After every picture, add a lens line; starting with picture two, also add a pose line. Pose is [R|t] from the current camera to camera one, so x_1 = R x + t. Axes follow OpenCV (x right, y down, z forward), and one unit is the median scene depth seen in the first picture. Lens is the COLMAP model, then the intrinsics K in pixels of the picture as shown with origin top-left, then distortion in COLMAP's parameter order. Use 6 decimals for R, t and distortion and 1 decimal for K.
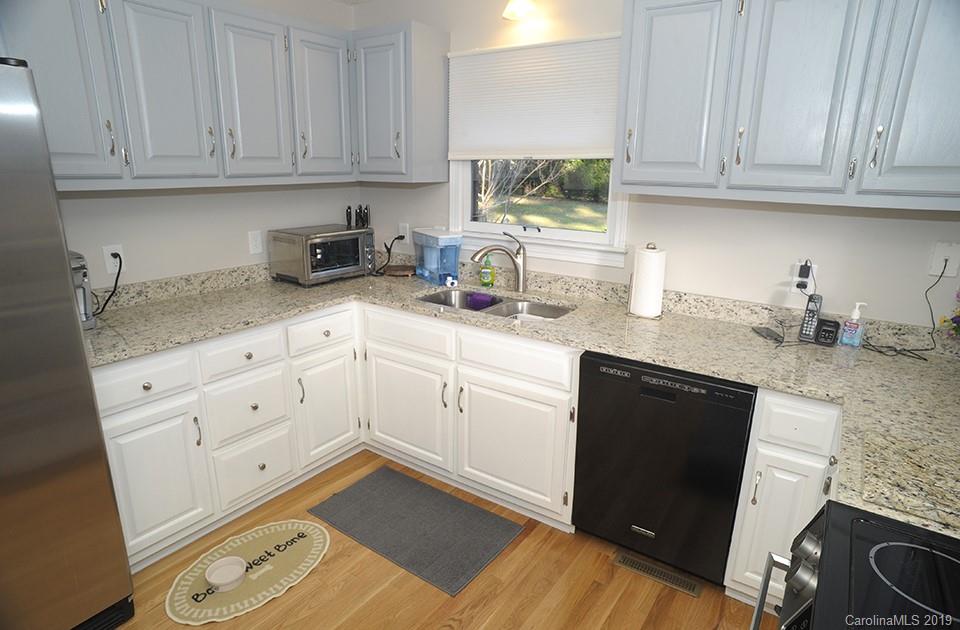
lens RADIAL K [[549.6, 0, 480.0], [0, 549.6, 315.0], [0, 0, 1]] dist [-0.105640, 0.074563]
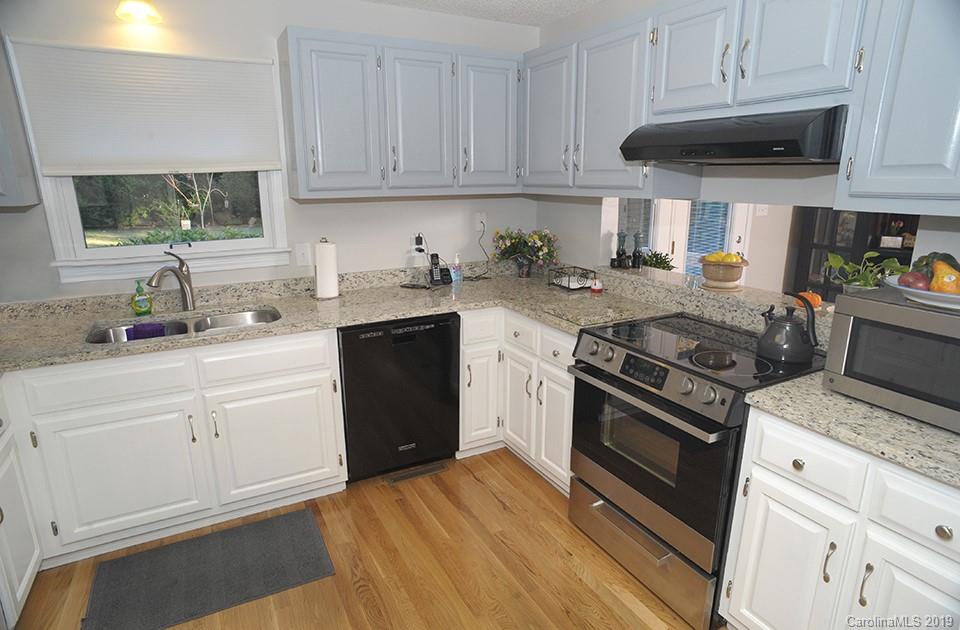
lens RADIAL K [[549.6, 0, 480.0], [0, 549.6, 315.0], [0, 0, 1]] dist [-0.105640, 0.074563]
pose [[0.444930, -0.236848, 0.863678, -0.675483], [0.246864, 0.959467, 0.135943, -0.047876], [-0.860869, 0.152726, 0.485365, 0.134200]]
